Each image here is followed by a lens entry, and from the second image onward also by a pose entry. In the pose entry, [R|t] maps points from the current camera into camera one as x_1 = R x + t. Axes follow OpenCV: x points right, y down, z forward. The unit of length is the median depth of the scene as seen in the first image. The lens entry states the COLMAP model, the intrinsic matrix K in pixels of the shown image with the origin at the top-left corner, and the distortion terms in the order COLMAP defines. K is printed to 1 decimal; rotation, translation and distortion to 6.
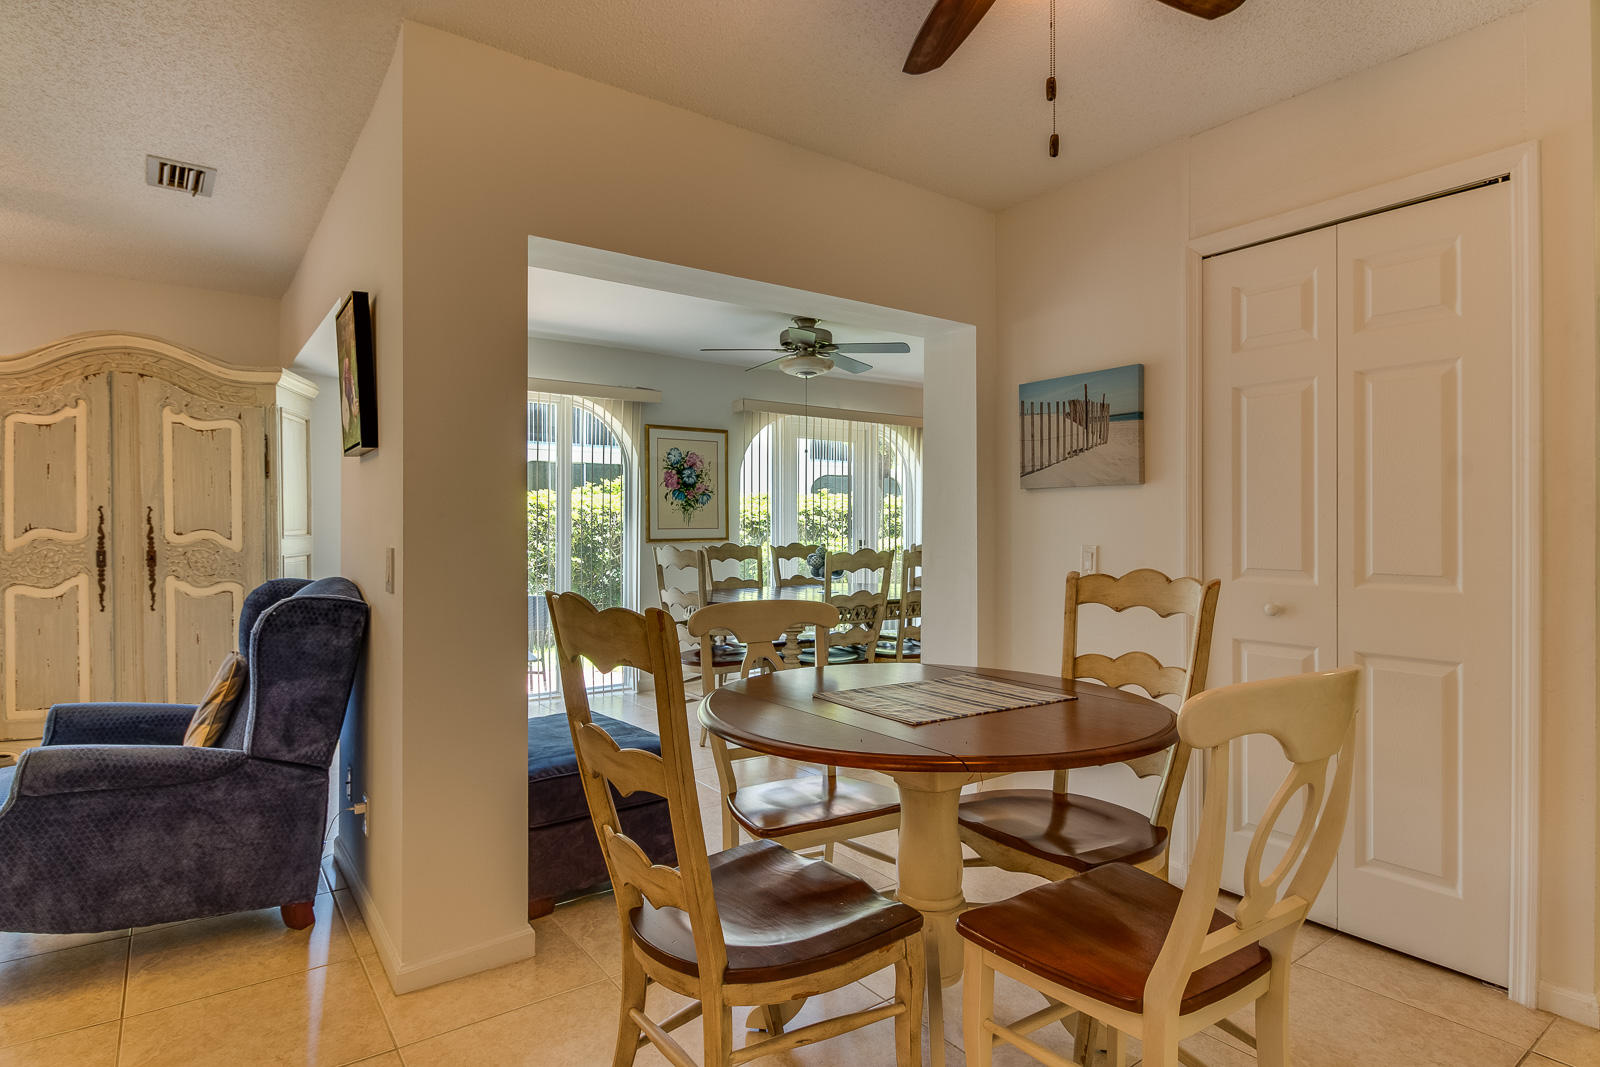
lens RADIAL K [[841.3, 0, 798.3], [0, 841.3, 523.3], [0, 0, 1]] dist [0.005104, -0.007870]
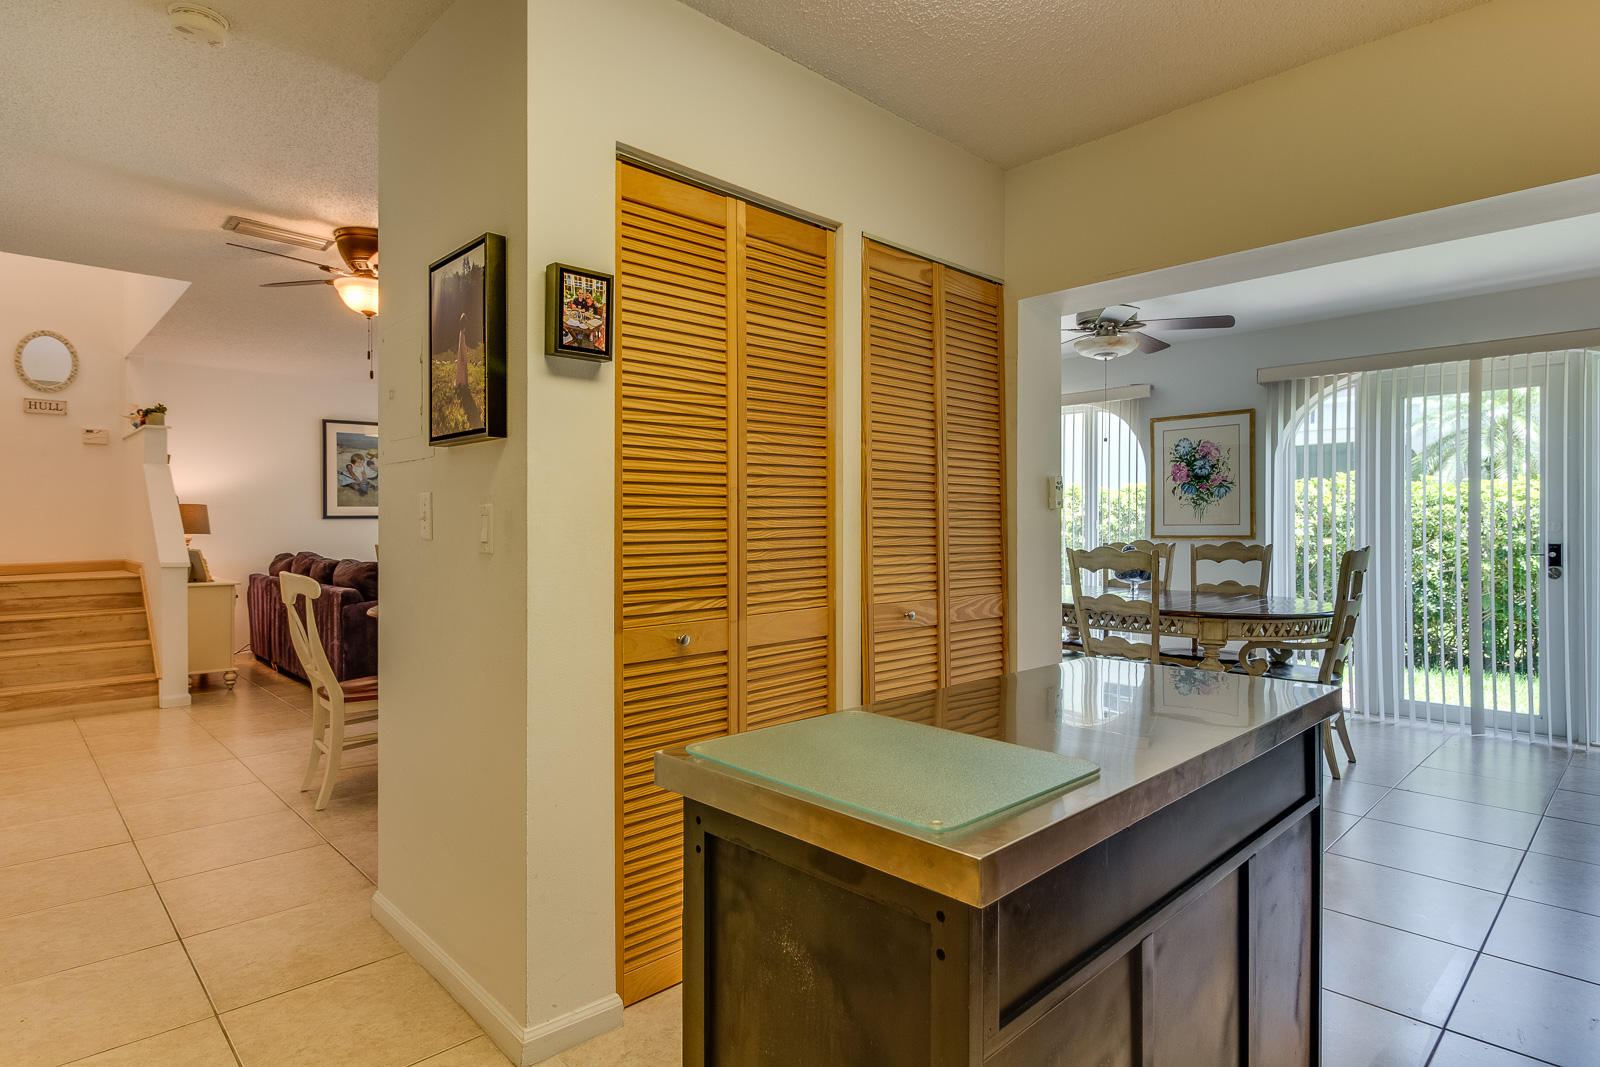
lens RADIAL K [[841.3, 0, 804.2], [0, 841.3, 518.0], [0, 0, 1]] dist [0.005104, -0.007870]
pose [[0.144282, -0.006585, -0.989515, 1.166071], [0.003865, 0.999974, -0.006091, 0.004217], [0.989529, -0.002946, 0.144304, 0.732086]]
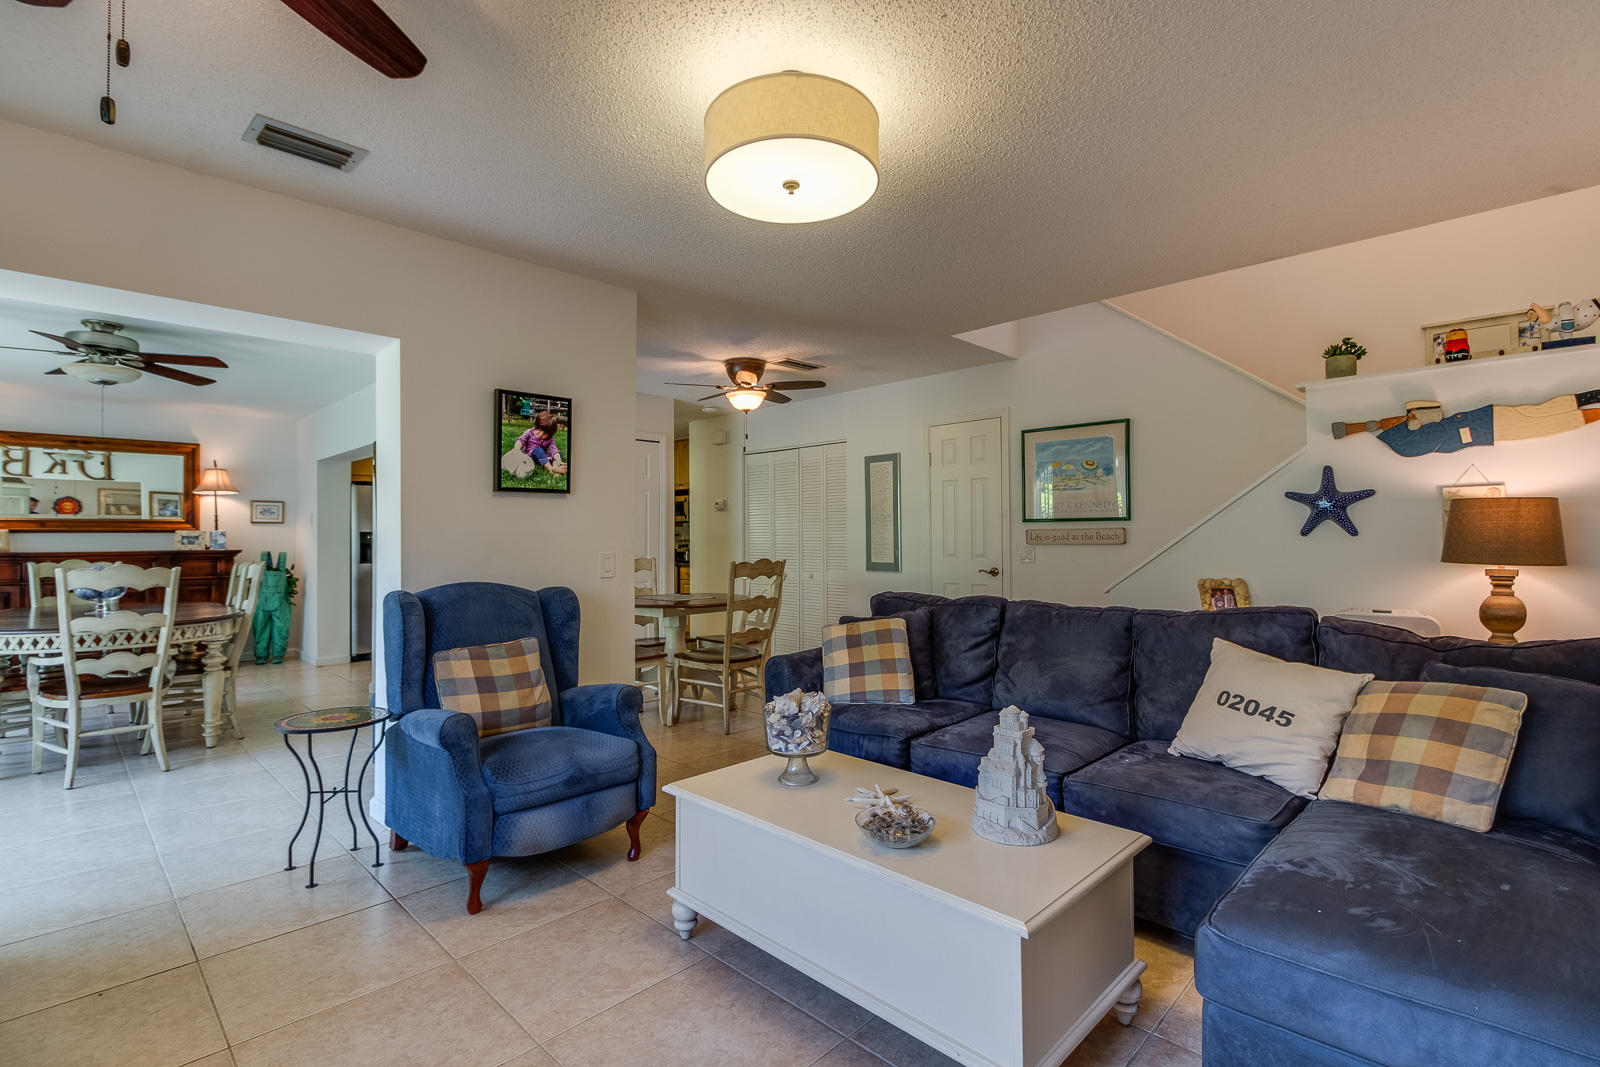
lens RADIAL K [[738.7, 0, 796.2], [0, 738.7, 533.8], [0, 0, 1]] dist [0.004989, -0.005235]
pose [[-0.161613, 0.010090, 0.986803, -1.281830], [0.000601, 0.999949, -0.010127, 0.001320], [-0.986854, -0.001044, -0.161610, 0.499700]]
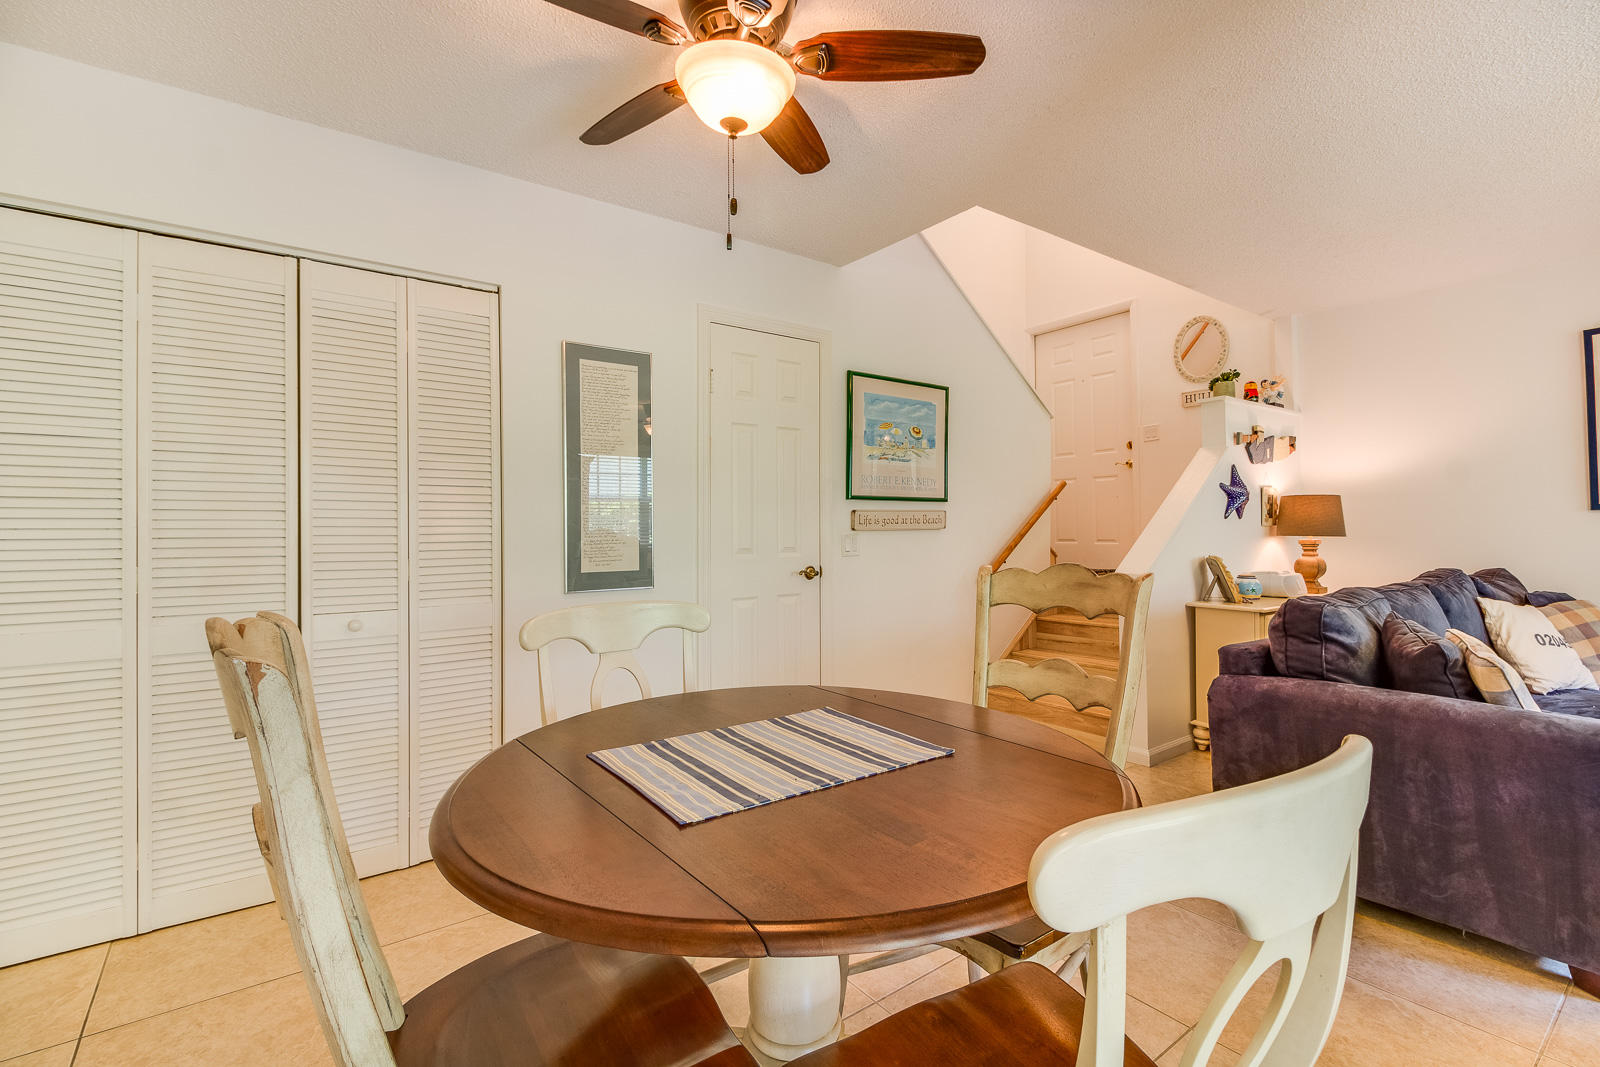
lens RADIAL K [[738.7, 0, 798.7], [0, 738.7, 528.1], [0, 0, 1]] dist [0.004989, -0.005235]
pose [[-0.999817, 0.008691, -0.017053, 0.086980], [0.008752, 0.999955, -0.003538, 0.007386], [0.017022, -0.003687, -0.999848, 0.838514]]
